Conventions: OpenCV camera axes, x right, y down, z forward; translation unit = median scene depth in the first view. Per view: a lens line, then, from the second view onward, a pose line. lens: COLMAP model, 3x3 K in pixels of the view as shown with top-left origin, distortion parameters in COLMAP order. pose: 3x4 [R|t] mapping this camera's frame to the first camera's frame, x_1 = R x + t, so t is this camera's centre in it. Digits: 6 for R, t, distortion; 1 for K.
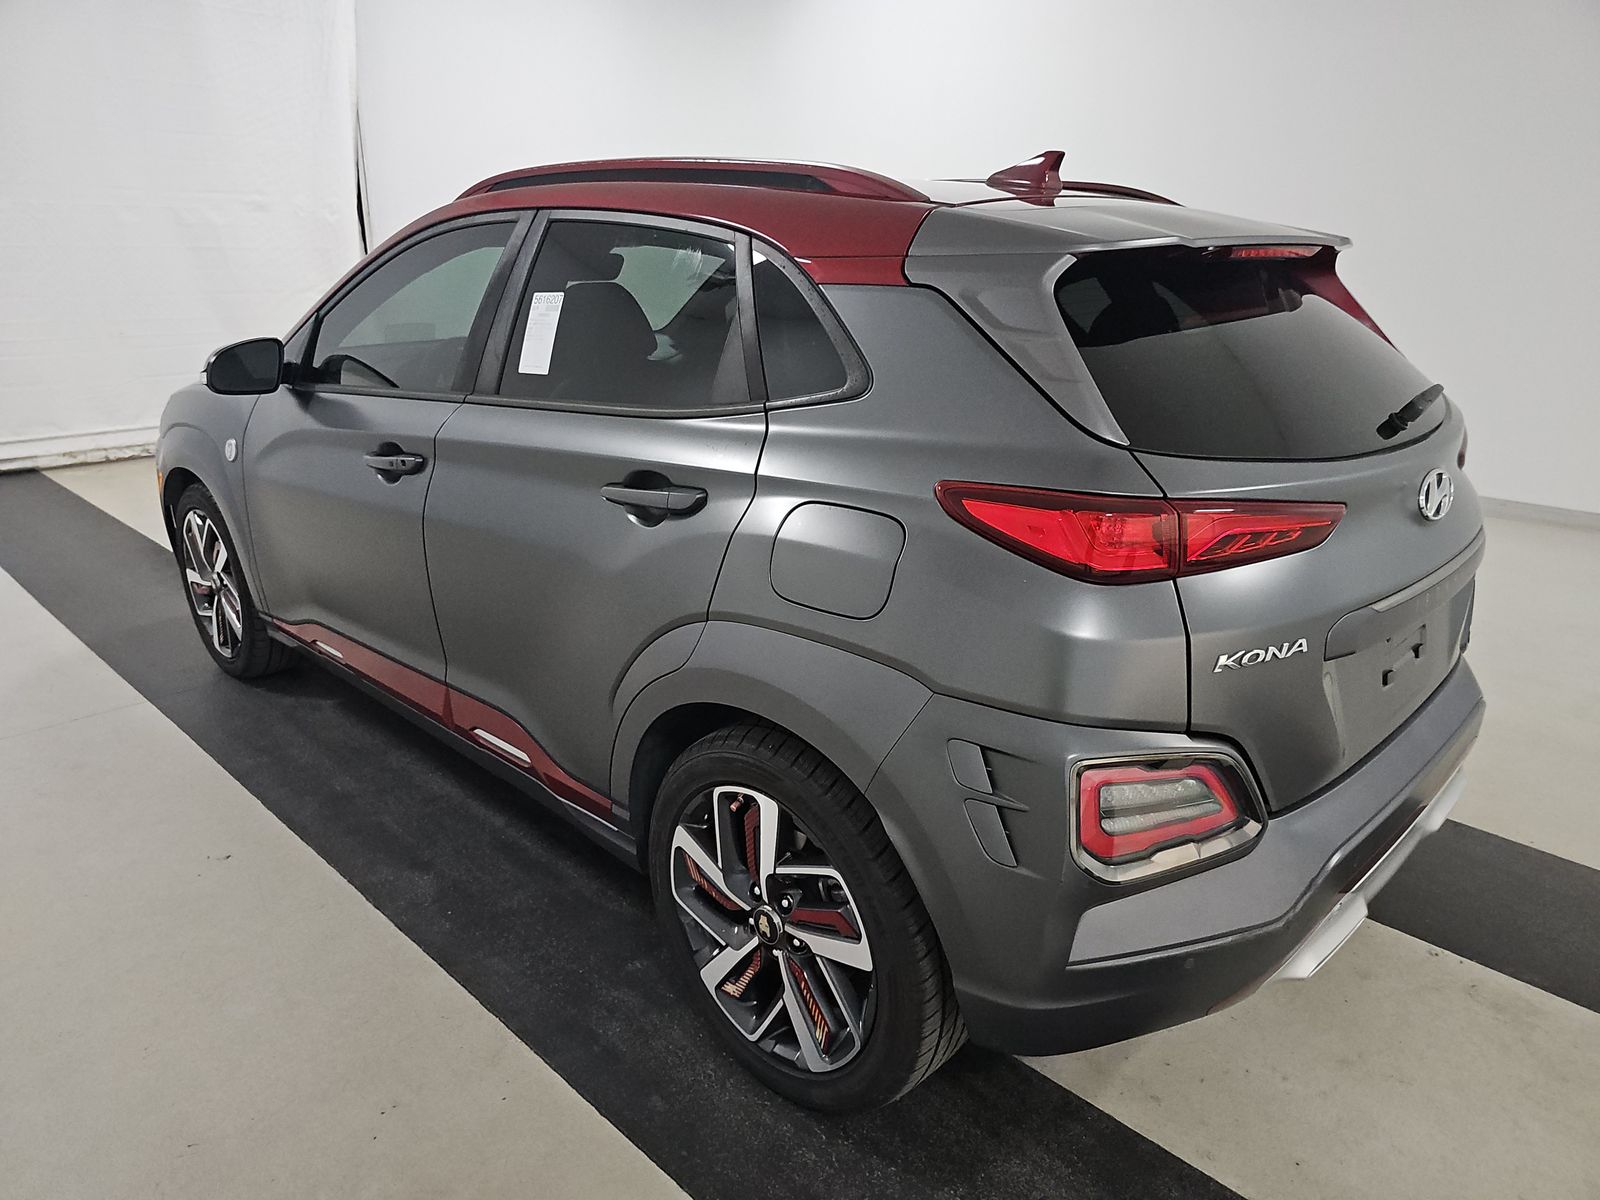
lens RADIAL K [[1060.4, 0, 803.7], [0, 1060.4, 597.2], [0, 0, 1]] dist [0.004683, -0.002449]
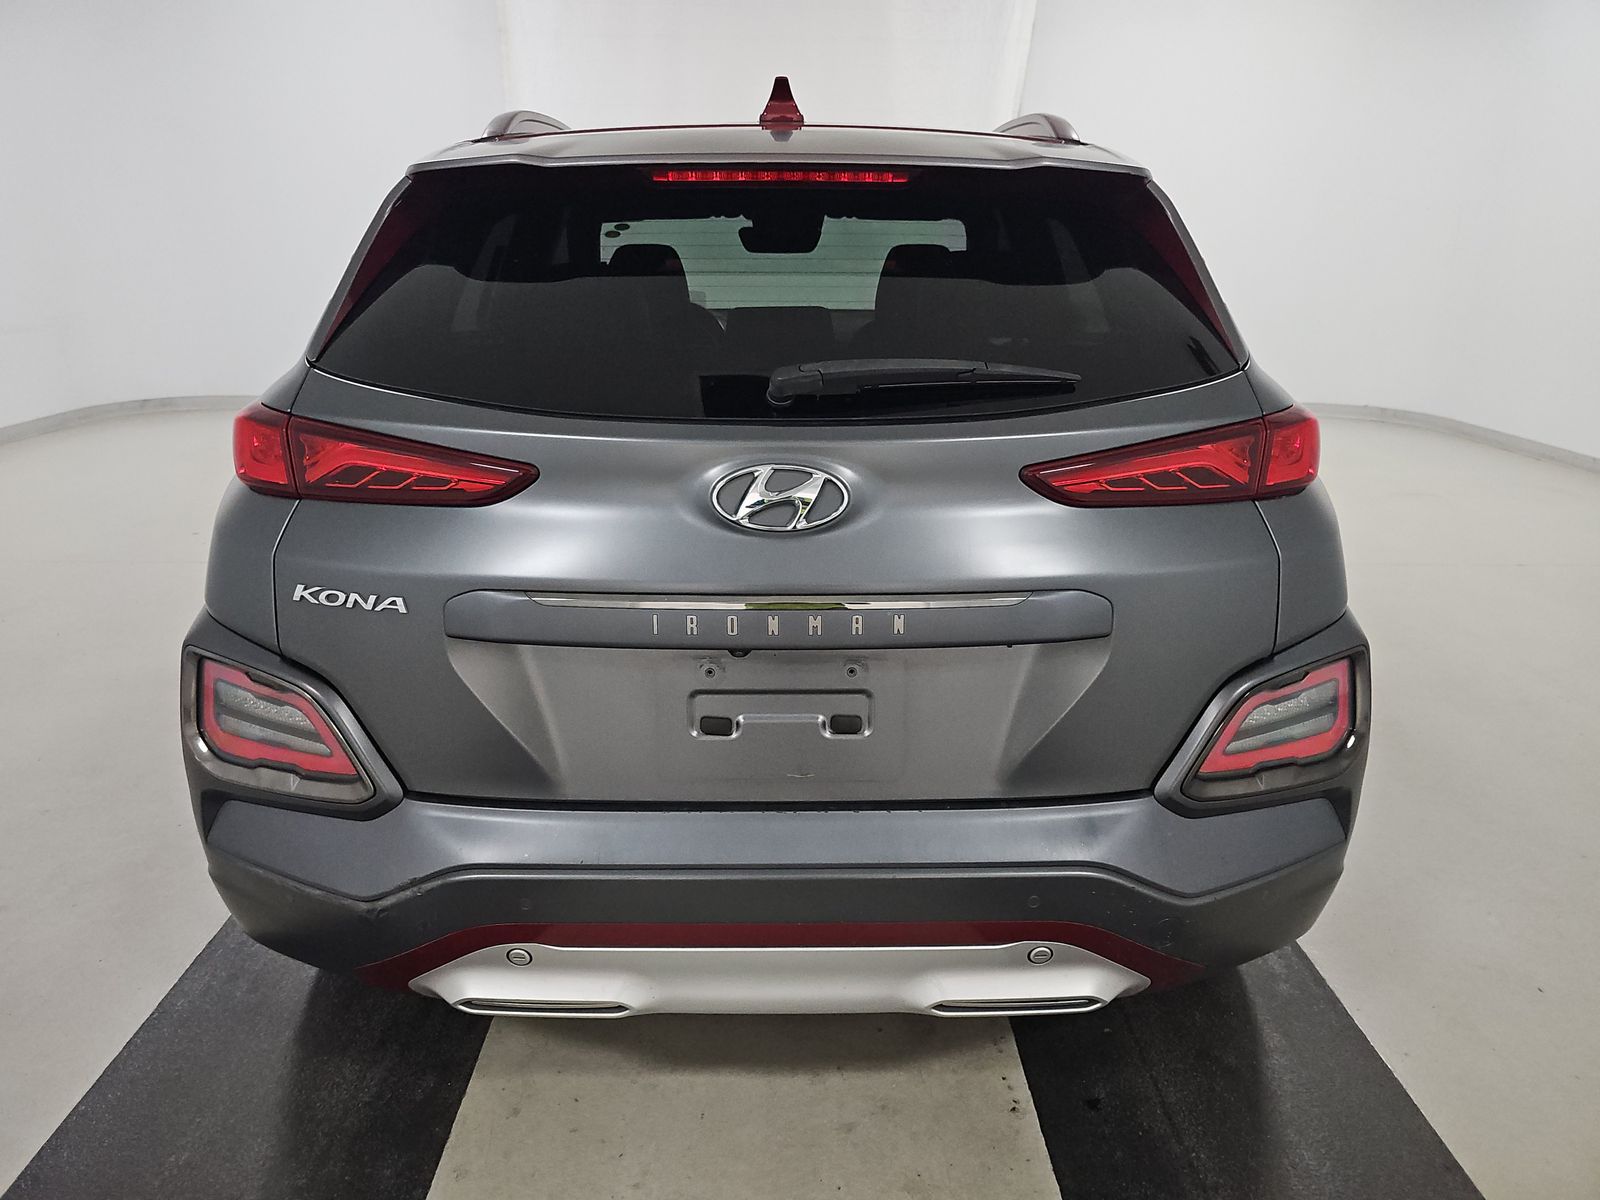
lens RADIAL K [[1060.4, 0, 793.8], [0, 1060.4, 586.0], [0, 0, 1]] dist [0.004683, -0.002449]
pose [[0.703542, 0.203992, -0.680747, 1.309299], [-0.216960, 0.973837, 0.067595, -0.102066], [0.676725, 0.100139, 0.729393, 0.577681]]
